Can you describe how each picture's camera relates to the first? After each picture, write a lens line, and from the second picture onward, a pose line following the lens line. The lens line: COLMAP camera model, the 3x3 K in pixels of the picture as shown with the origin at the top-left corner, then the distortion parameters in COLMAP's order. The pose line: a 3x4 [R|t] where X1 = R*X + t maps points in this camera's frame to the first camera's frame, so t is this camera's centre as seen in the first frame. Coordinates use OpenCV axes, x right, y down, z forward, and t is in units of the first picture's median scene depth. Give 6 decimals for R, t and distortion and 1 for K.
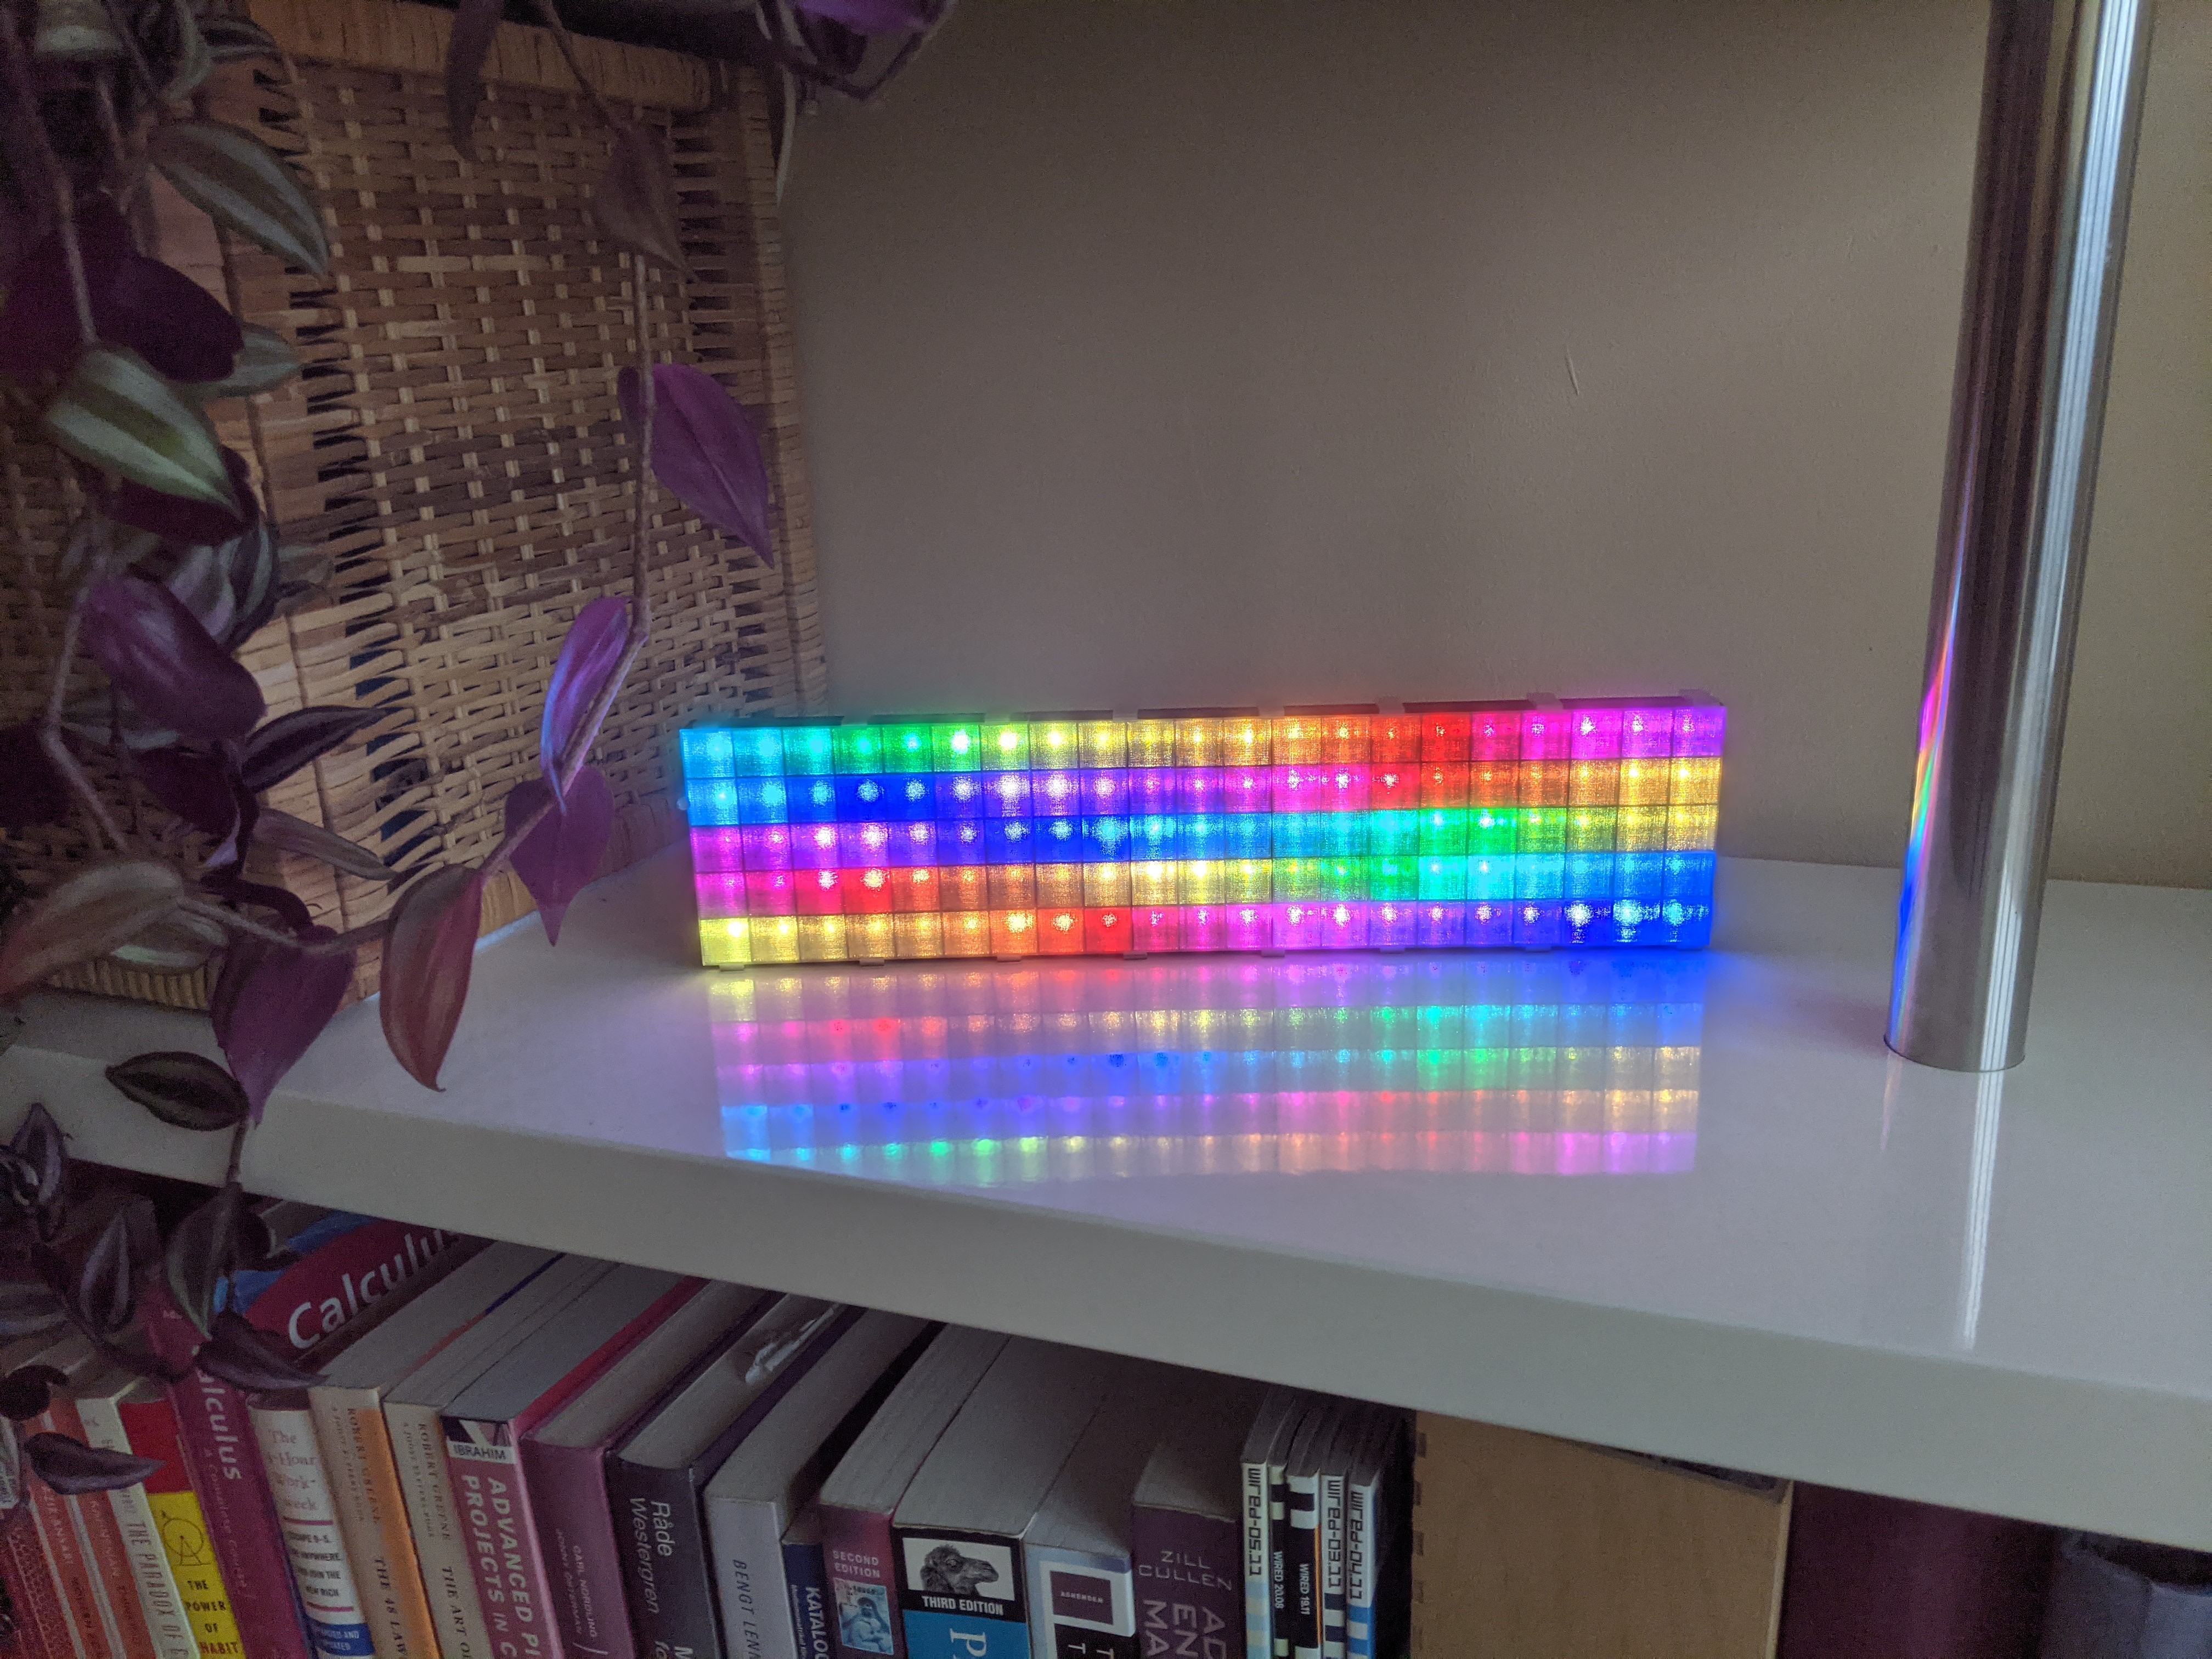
lens RADIAL K [[1809.5, 0, 1110.6], [0, 1809.5, 848.2], [0, 0, 1]] dist [0.135546, -0.244256]
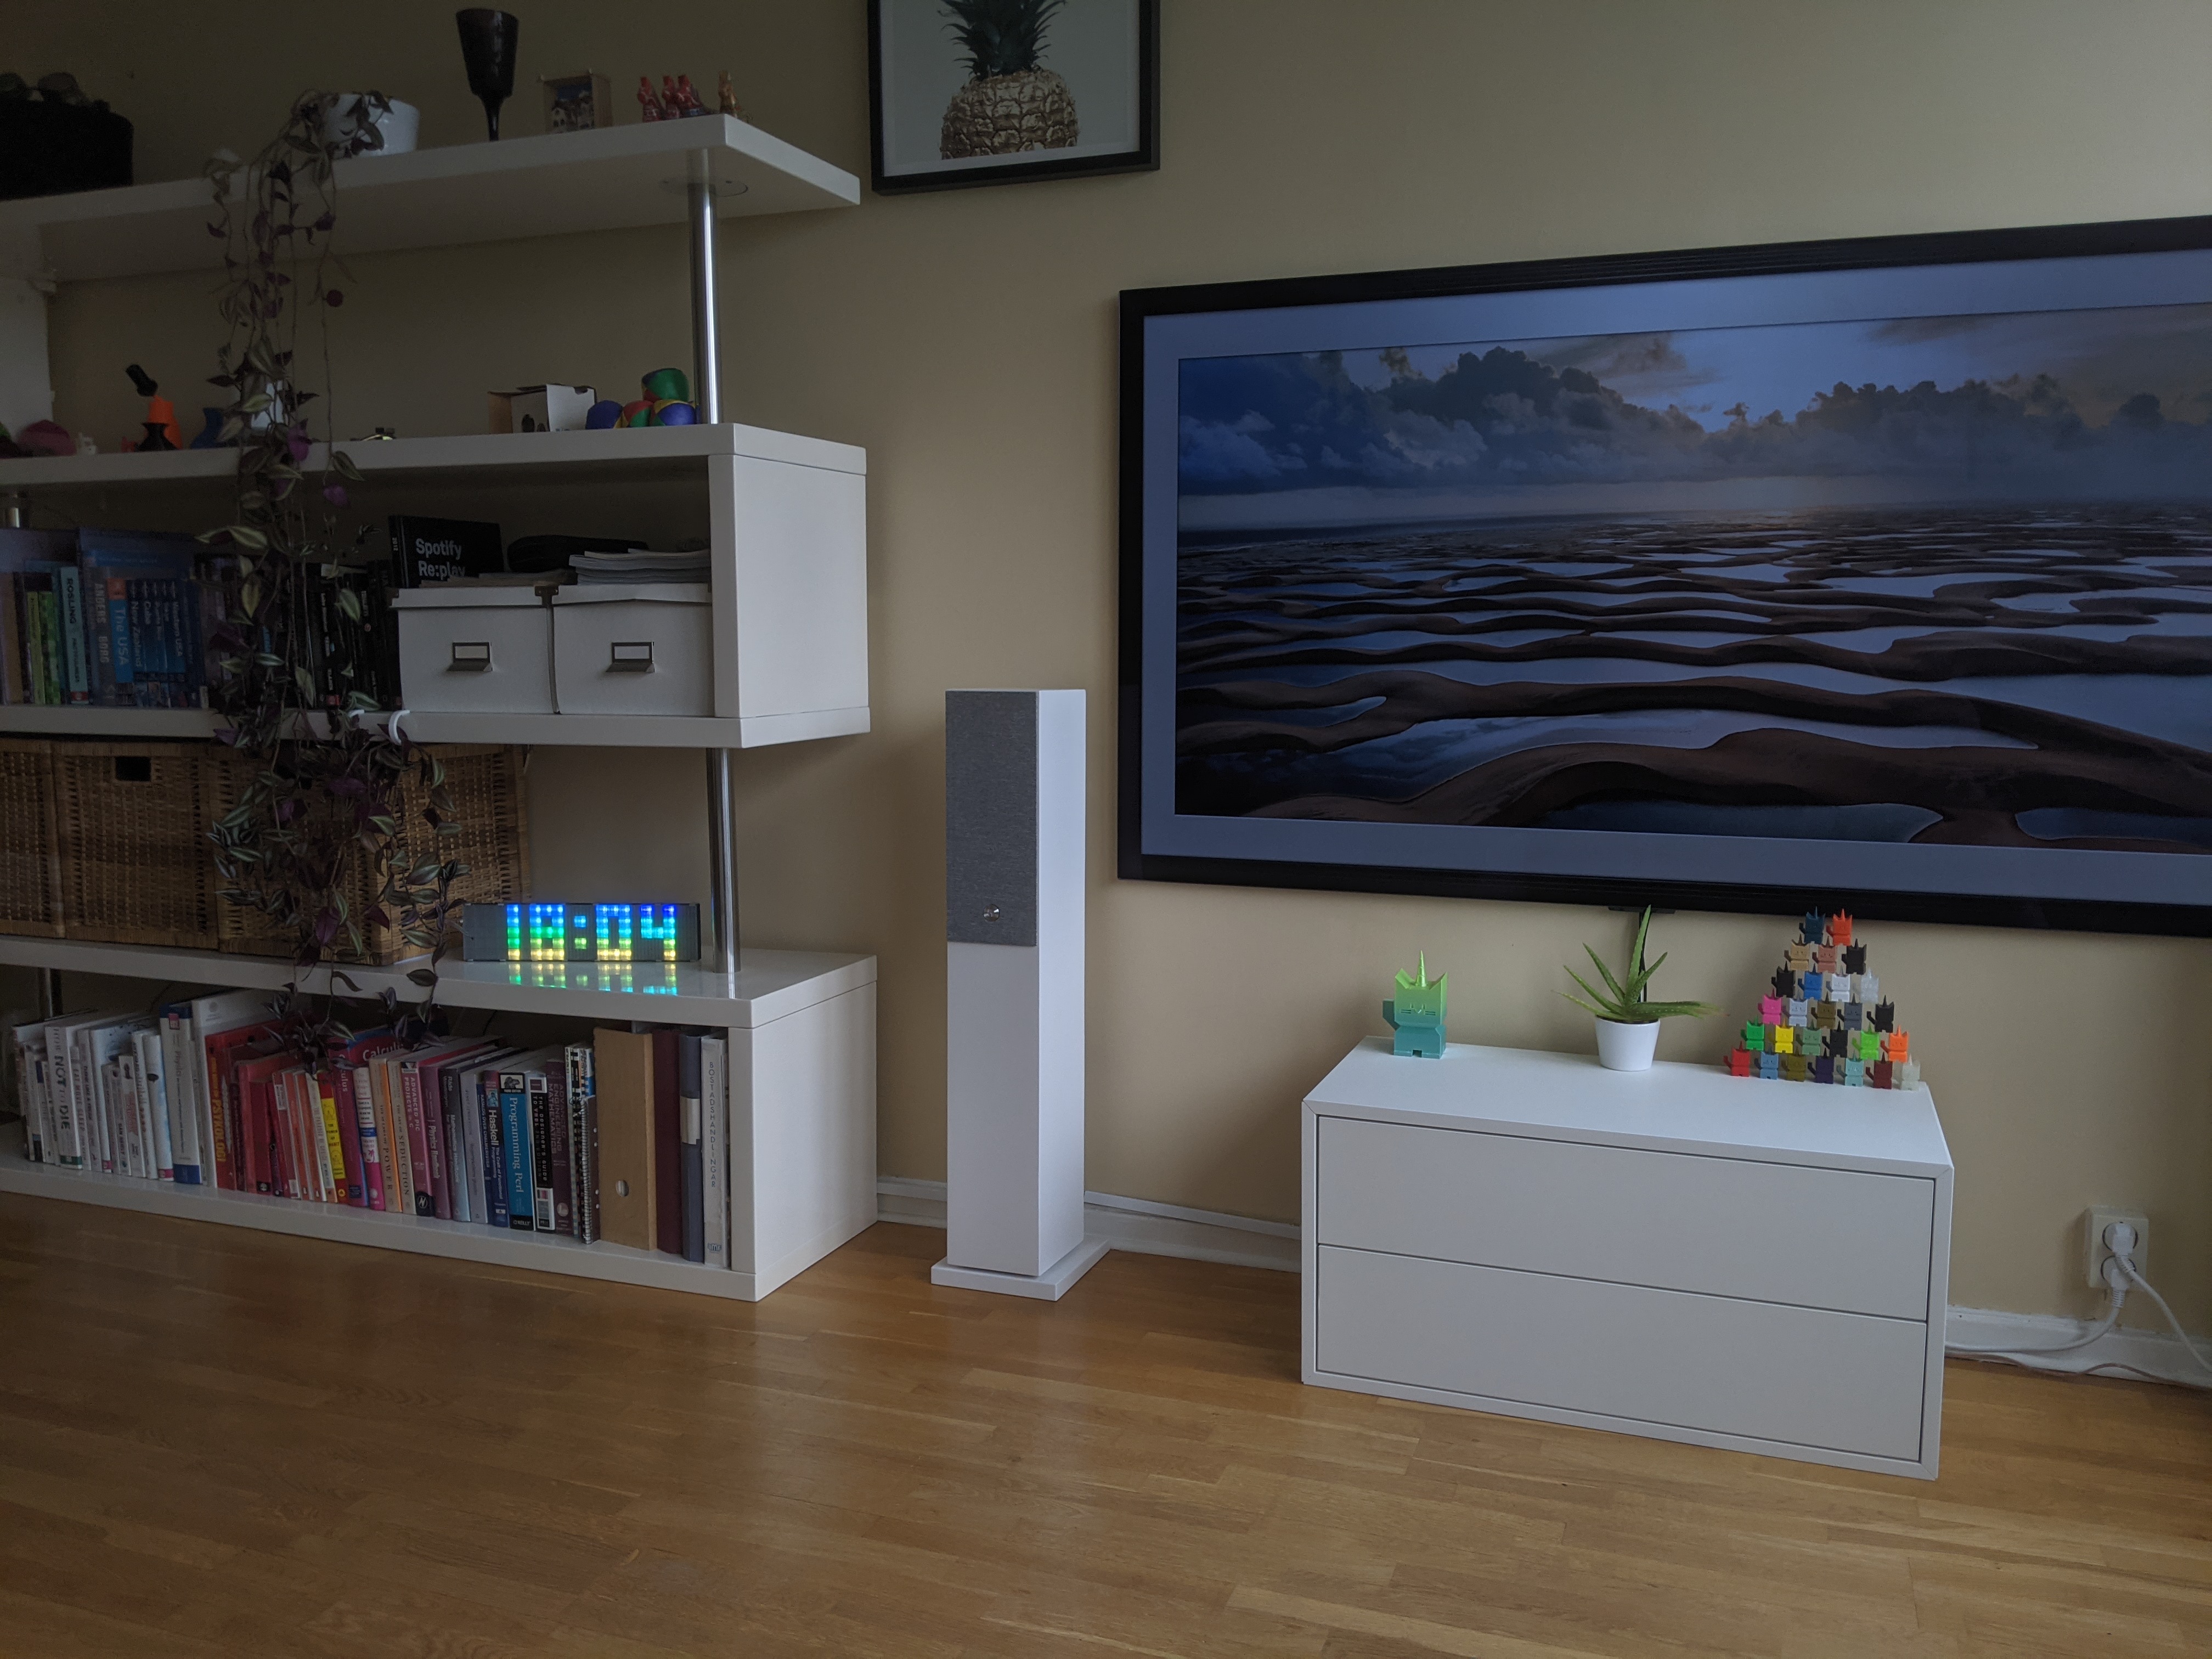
lens RADIAL K [[1711.0, 0, 1106.0], [0, 1711.0, 829.5], [0, 0, 1]] dist [0.147967, -0.284557]
pose [[0.999114, 0.031315, 0.028114, 1.142143], [-0.025735, 0.983222, -0.180587, 0.460133], [-0.033297, 0.179703, 0.983157, -3.127683]]
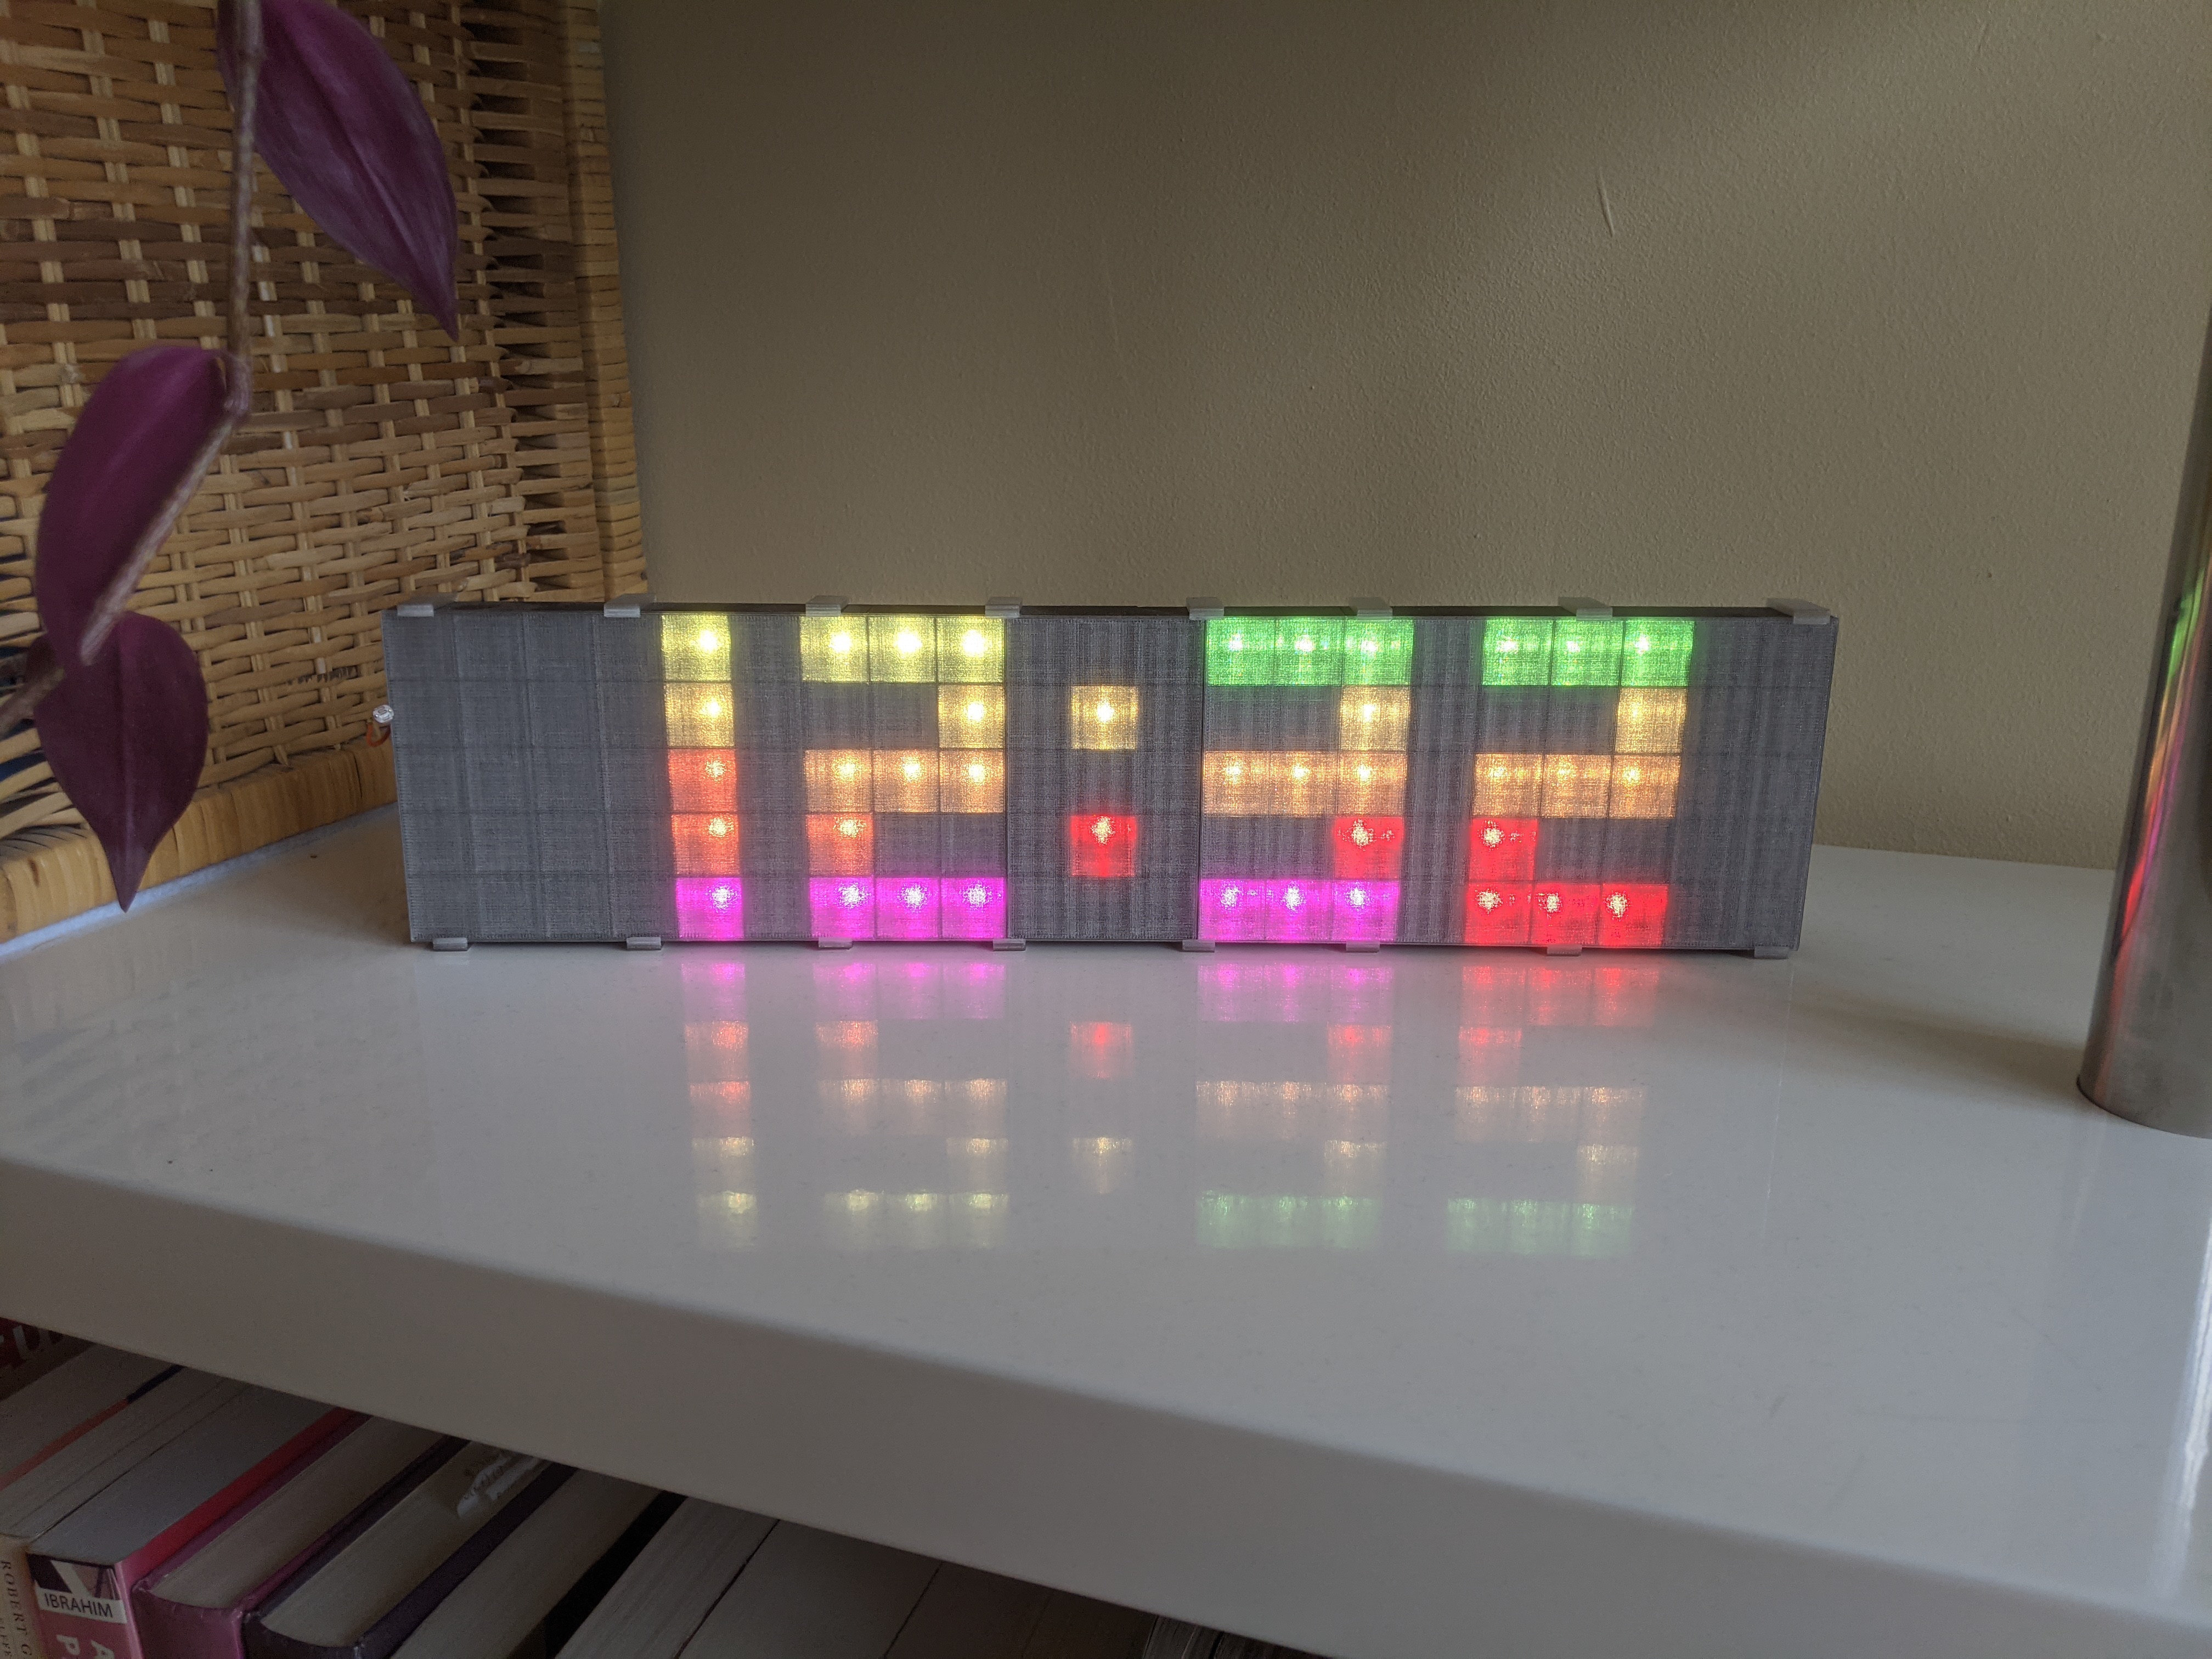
lens RADIAL K [[1819.3, 0, 1038.3], [0, 1819.3, 835.2], [0, 0, 1]] dist [0.071309, -0.112969]
pose [[0.999582, 0.028276, 0.005965, 0.019600], [-0.028169, 0.999453, -0.017308, 0.027323], [-0.006451, 0.017132, 0.999832, 0.269073]]
